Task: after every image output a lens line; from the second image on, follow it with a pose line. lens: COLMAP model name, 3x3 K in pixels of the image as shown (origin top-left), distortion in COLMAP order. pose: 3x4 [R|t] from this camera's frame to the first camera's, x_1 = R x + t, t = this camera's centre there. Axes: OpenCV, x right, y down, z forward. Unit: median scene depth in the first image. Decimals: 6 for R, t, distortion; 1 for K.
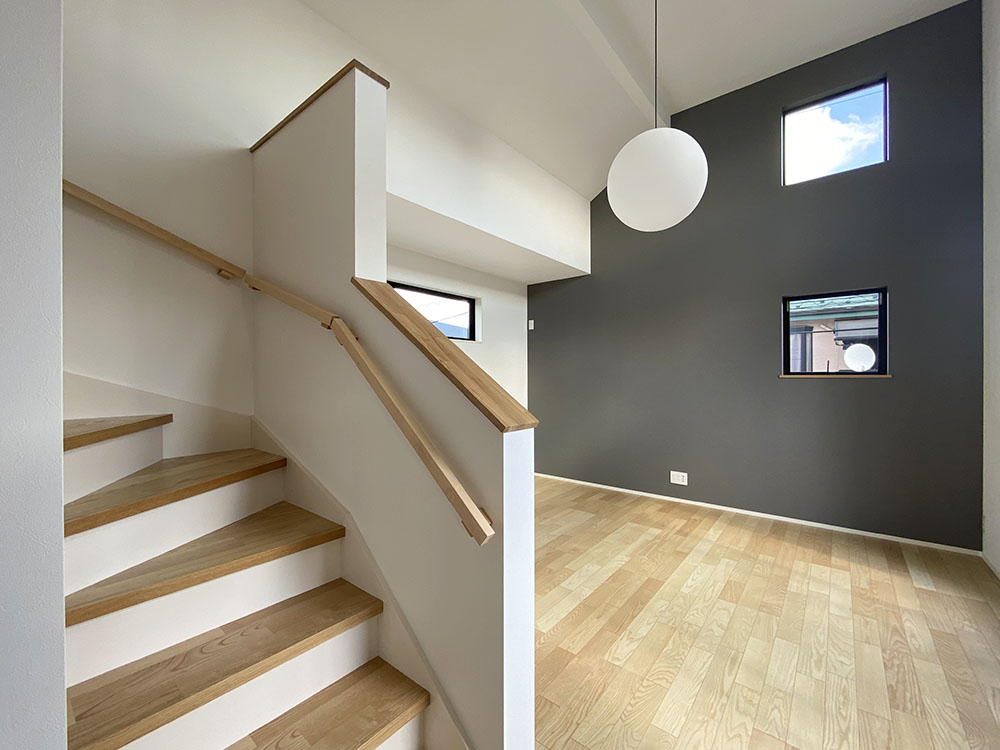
lens RADIAL K [[411.8, 0, 493.9], [0, 411.8, 374.8], [0, 0, 1]] dist [-0.005980, -0.002041]
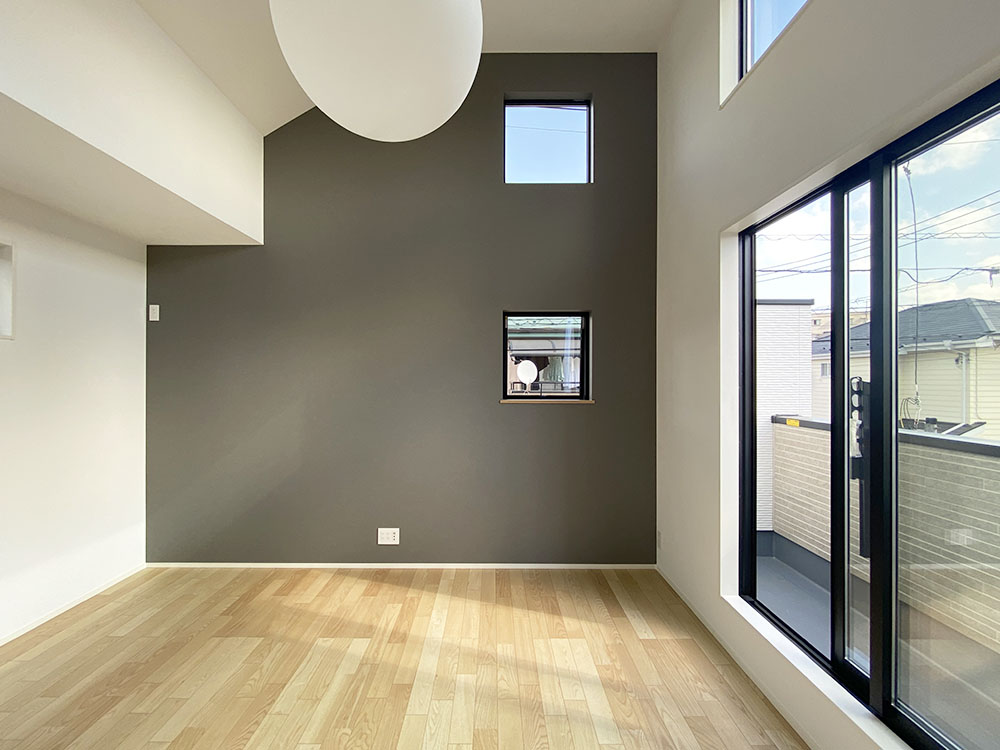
lens RADIAL K [[420.7, 0, 489.8], [0, 420.7, 379.8], [0, 0, 1]] dist [0.001066, -0.000230]
pose [[0.770827, 0.005854, 0.637017, 0.132526], [-0.005584, 0.999981, -0.002433, -0.045409], [-0.637020, -0.001681, 0.770846, 0.383158]]
